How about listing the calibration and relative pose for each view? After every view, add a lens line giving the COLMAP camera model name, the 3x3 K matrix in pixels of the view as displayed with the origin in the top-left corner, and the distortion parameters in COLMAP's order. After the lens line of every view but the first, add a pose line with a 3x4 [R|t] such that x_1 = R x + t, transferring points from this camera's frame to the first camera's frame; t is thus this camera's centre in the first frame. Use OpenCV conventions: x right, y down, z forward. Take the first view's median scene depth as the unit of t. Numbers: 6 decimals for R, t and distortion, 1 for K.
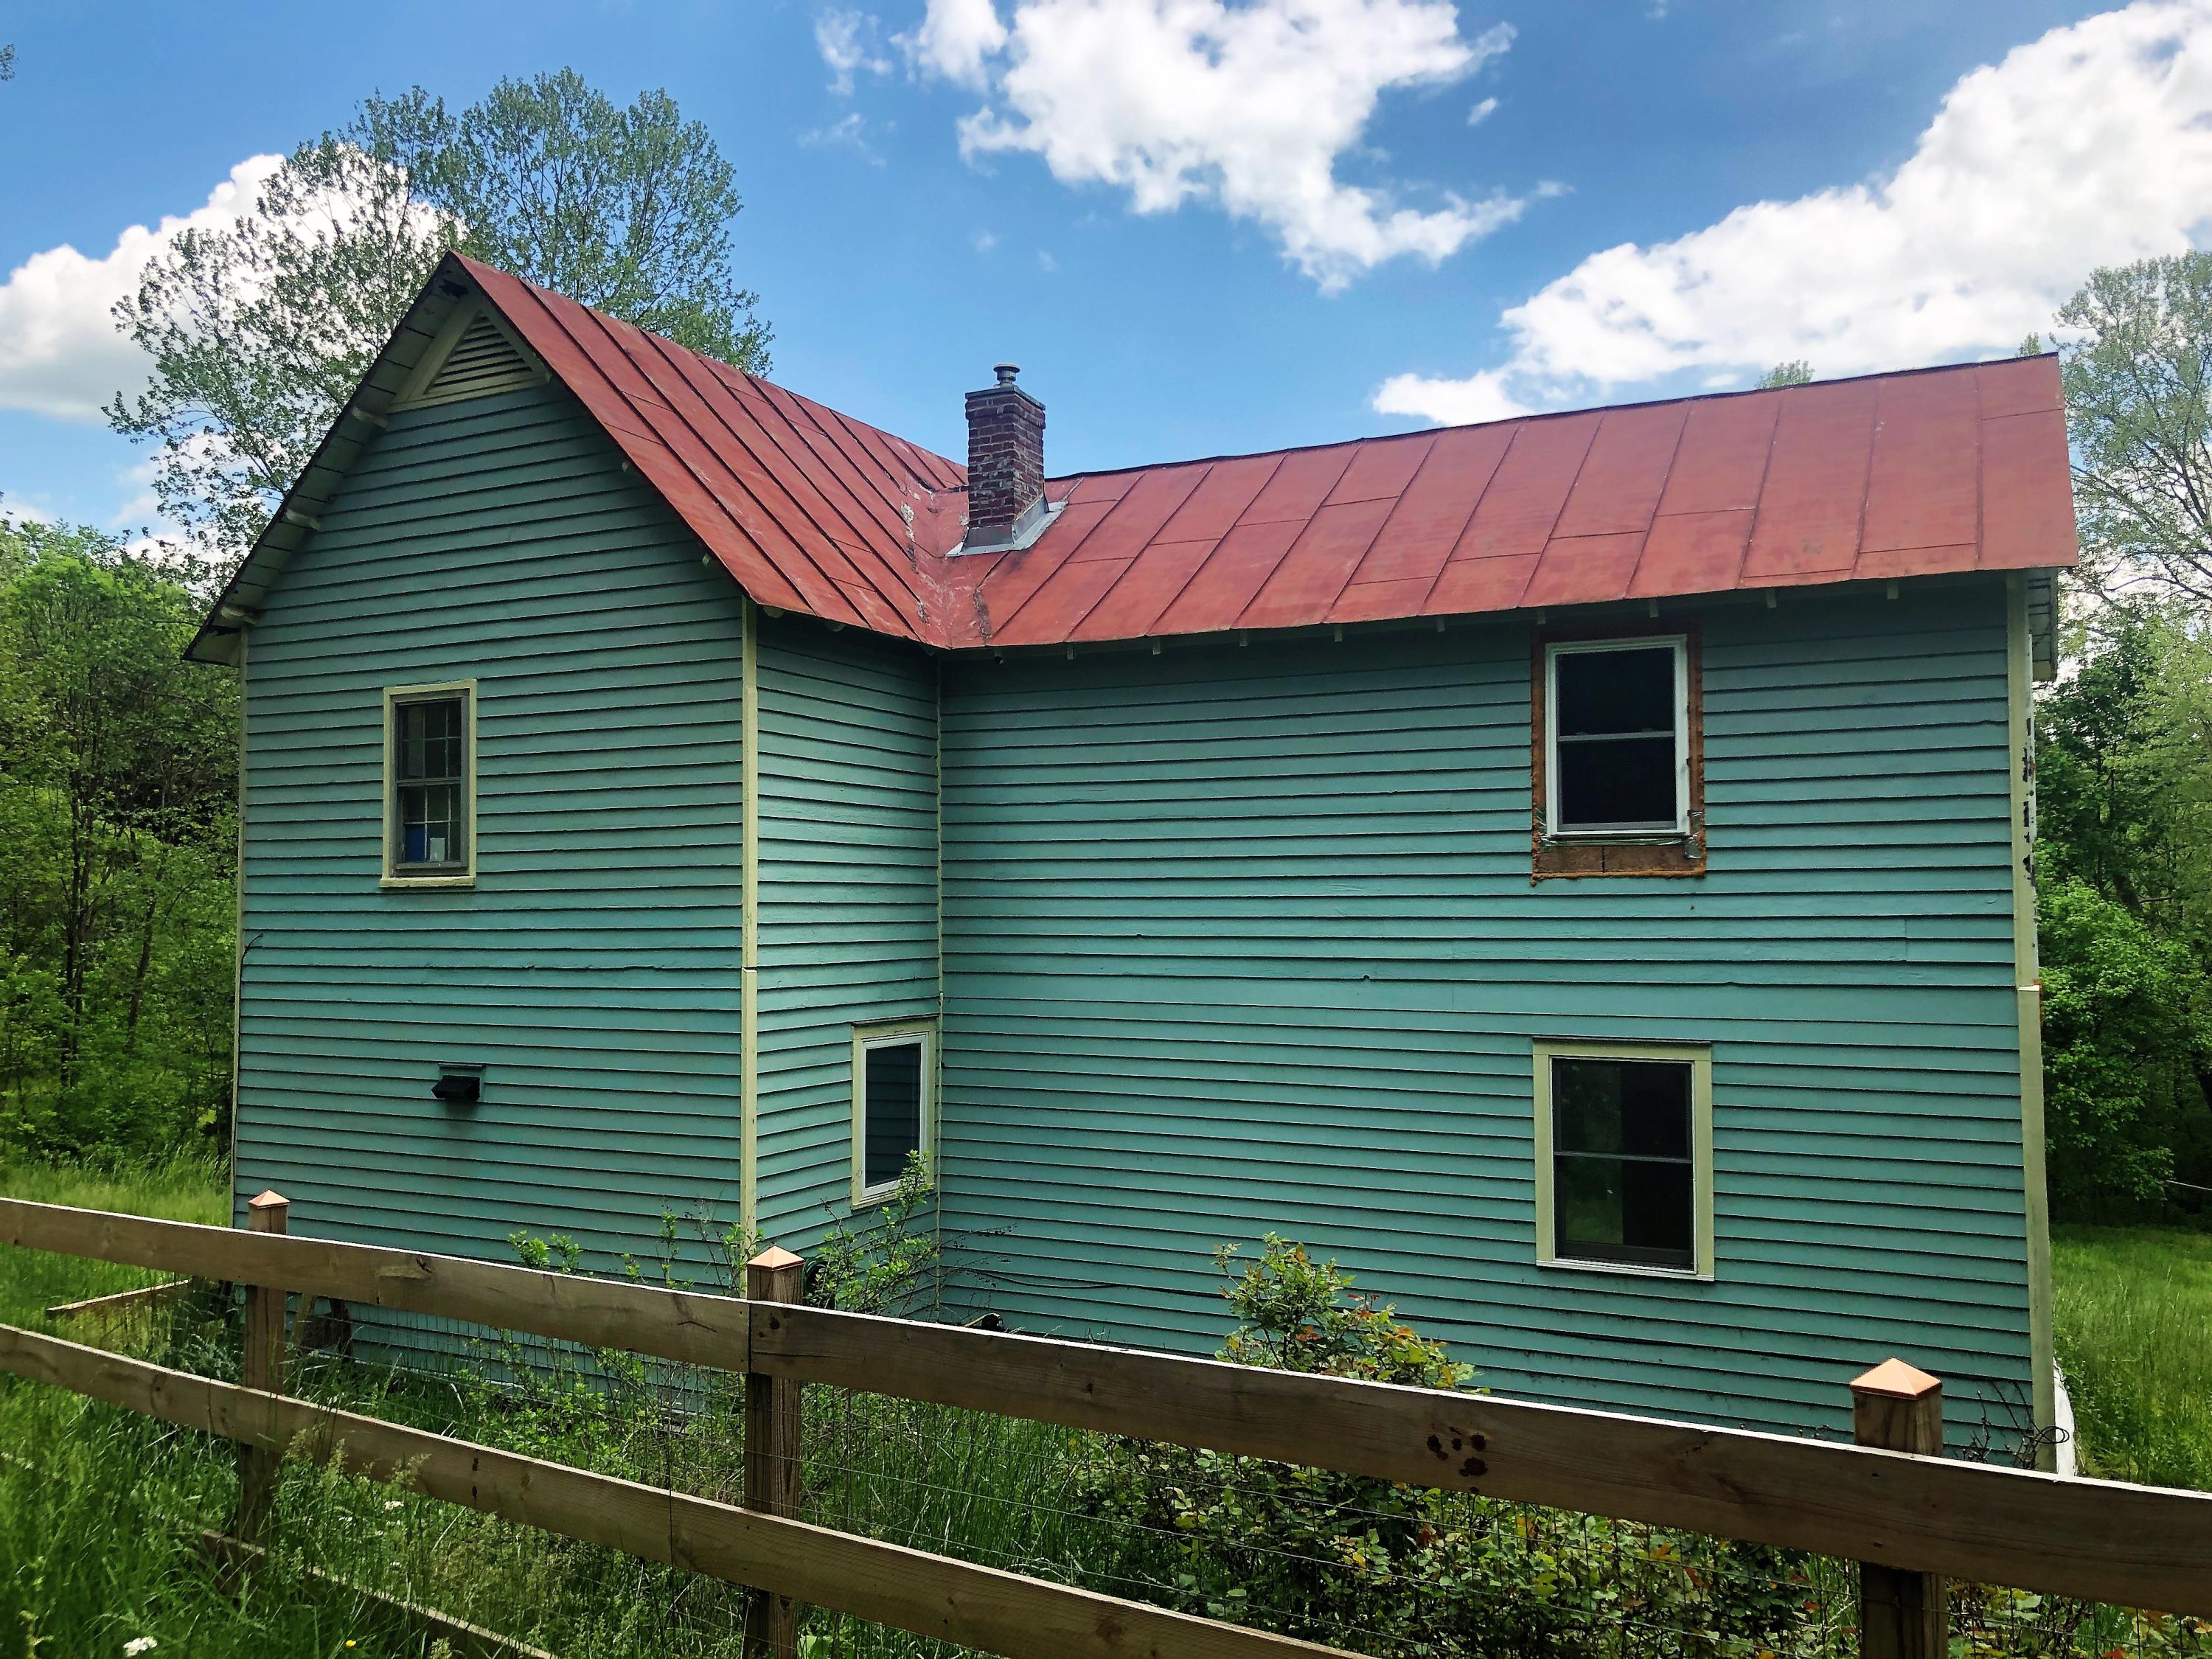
lens RADIAL K [[1806.6, 0, 1095.3], [0, 1806.6, 814.1], [0, 0, 1]] dist [0.043645, -0.058442]
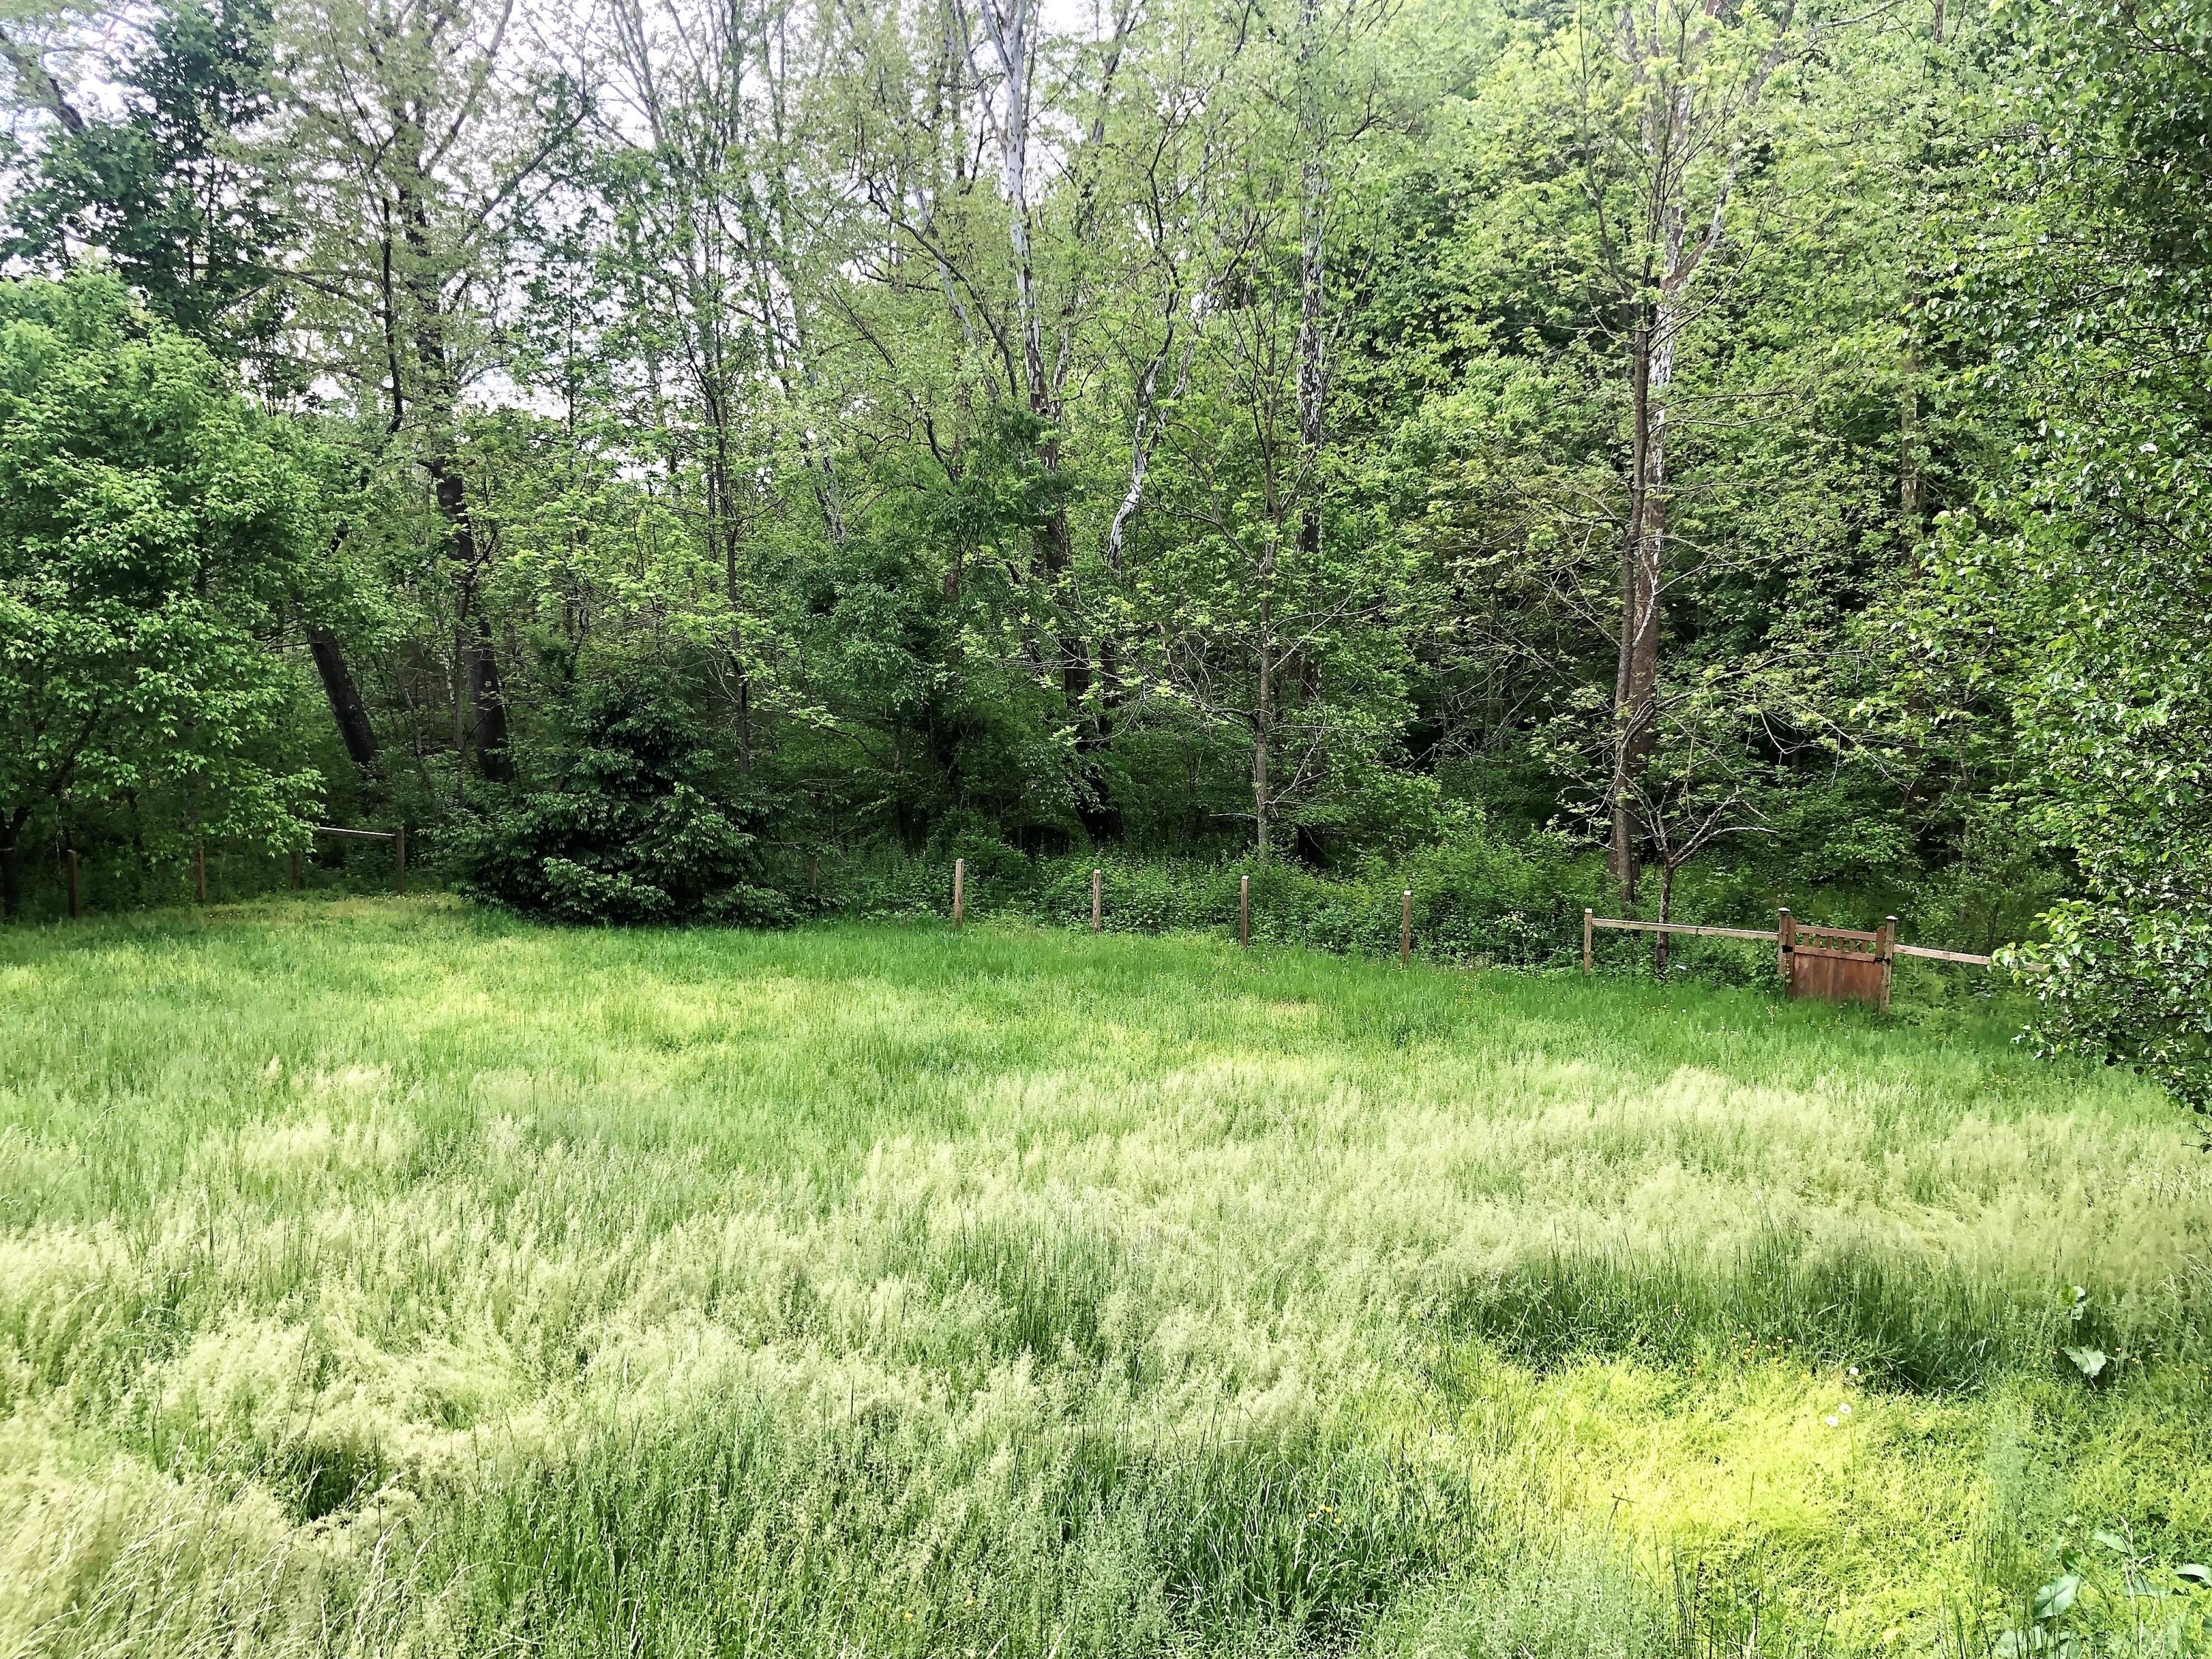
lens RADIAL K [[1806.6, 0, 1095.3], [0, 1806.6, 814.1], [0, 0, 1]] dist [0.043645, -0.058442]
pose [[0.556677, -0.076265, 0.827221, 0.222437], [-0.069928, 0.987941, 0.138141, 0.093788], [-0.827780, -0.134745, 0.544631, 0.439547]]
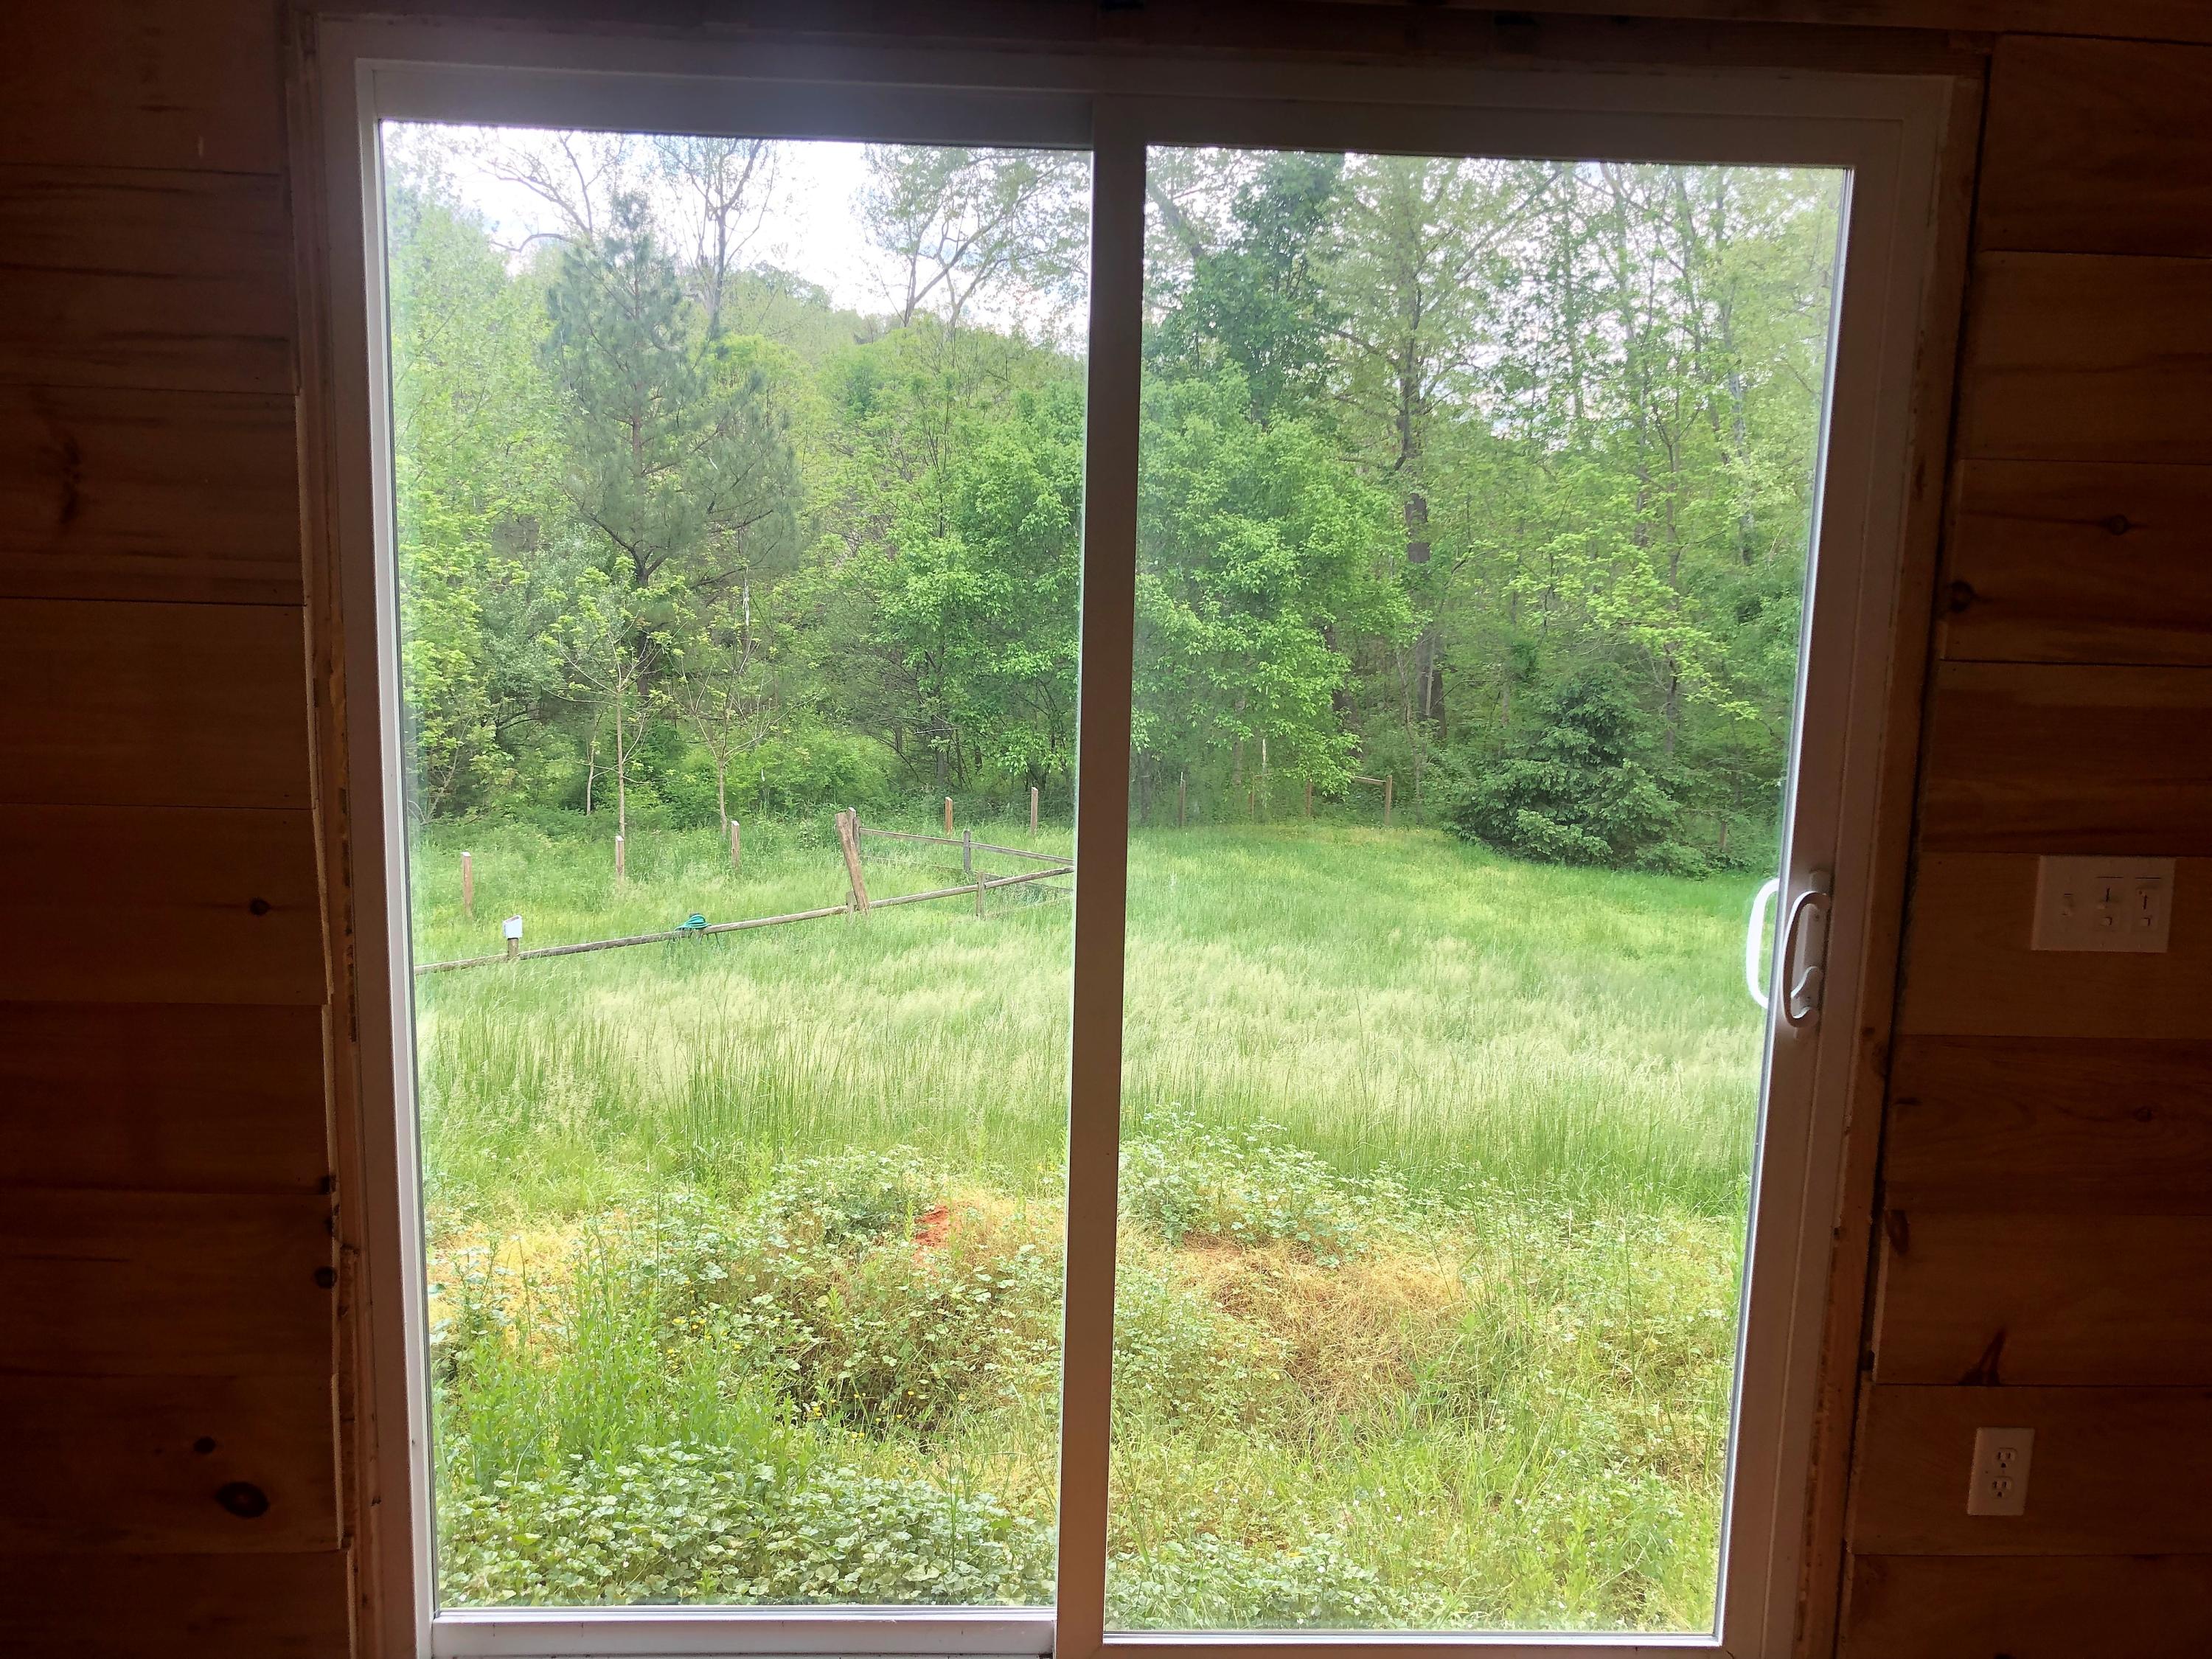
lens RADIAL K [[1791.0, 0, 1106.0], [0, 1791.0, 829.5], [0, 0, 1]] dist [0.145494, -0.415267]
pose [[0.865486, -0.050339, 0.498397, 0.058595], [-0.062293, 0.976400, 0.206793, 0.058543], [-0.497045, -0.210023, 0.841925, 0.332773]]
